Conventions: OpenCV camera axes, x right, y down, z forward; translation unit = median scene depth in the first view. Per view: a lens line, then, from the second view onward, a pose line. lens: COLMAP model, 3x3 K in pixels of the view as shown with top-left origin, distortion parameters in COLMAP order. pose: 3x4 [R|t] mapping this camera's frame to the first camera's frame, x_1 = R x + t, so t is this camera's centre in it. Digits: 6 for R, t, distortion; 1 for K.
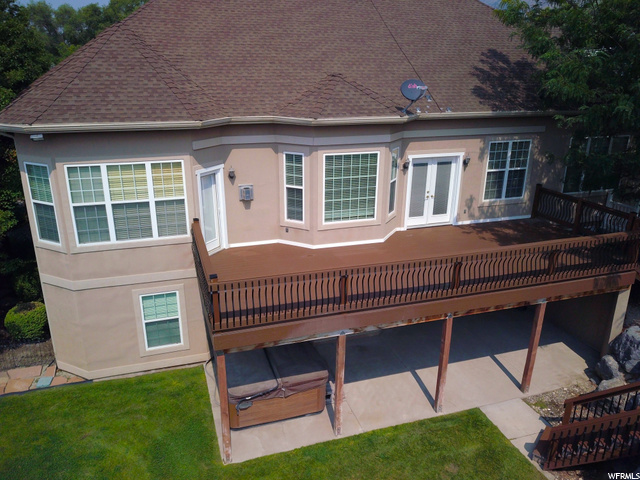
lens RADIAL K [[494.0, 0, 308.6], [0, 494.0, 242.2], [0, 0, 1]] dist [0.004944, 0.003016]
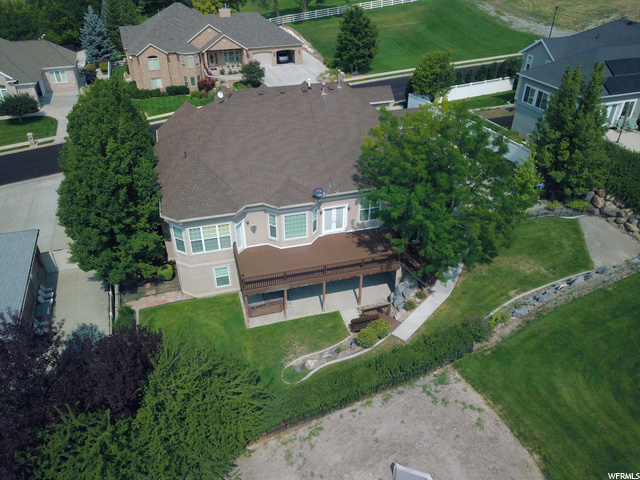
lens RADIAL K [[495.0, 0, 320.0], [0, 495.0, 240.0], [0, 0, 1]] dist [0.005307, -0.003529]
pose [[0.999838, 0.013502, -0.011891, 0.250514], [-0.010229, 0.970302, 0.241679, -0.673332], [0.014801, -0.241518, 0.970283, -1.496668]]
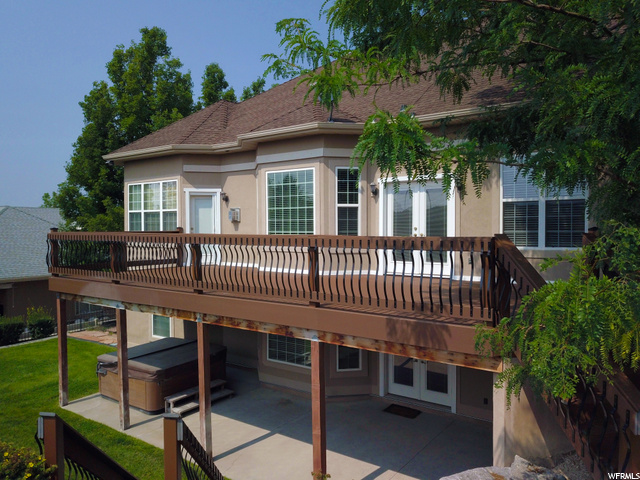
lens RADIAL K [[498.7, 0, 312.9], [0, 498.7, 240.1], [0, 0, 1]] dist [0.003862, -0.004940]
pose [[0.580765, 0.013820, -0.813954, 0.910399], [-0.260311, 0.950513, -0.169596, 0.098794], [0.771330, 0.310377, 0.555623, 0.554712]]
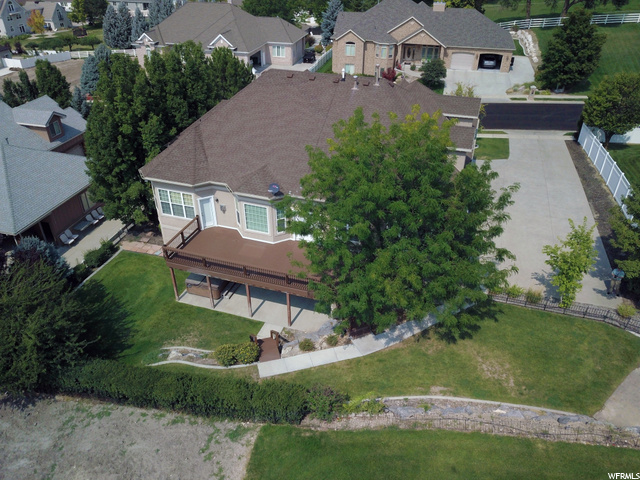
lens RADIAL K [[495.0, 0, 320.0], [0, 495.0, 240.0], [0, 0, 1]] dist [0.005307, -0.003529]
pose [[0.807823, 0.319802, -0.495125, 1.569900], [-0.192050, 0.936982, 0.291859, -0.780351], [0.557260, -0.140682, 0.818333, -0.772818]]
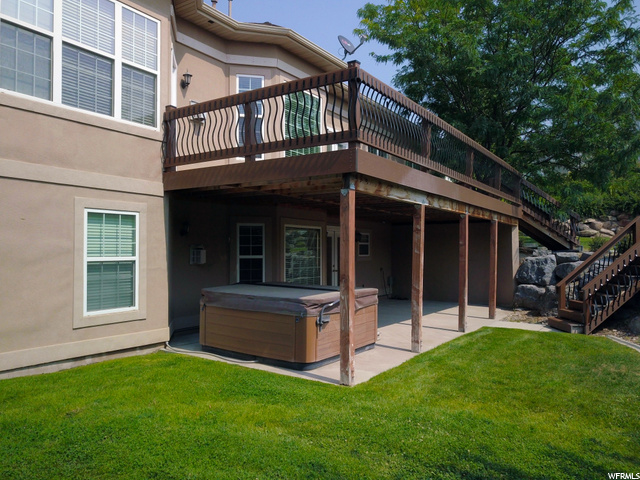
lens RADIAL K [[498.7, 0, 312.9], [0, 498.7, 240.1], [0, 0, 1]] dist [0.003862, -0.004940]
pose [[0.782469, 0.012962, 0.622555, -0.487206], [0.206514, 0.937797, -0.279086, 0.356154], [-0.587447, 0.346943, 0.731120, 0.404373]]
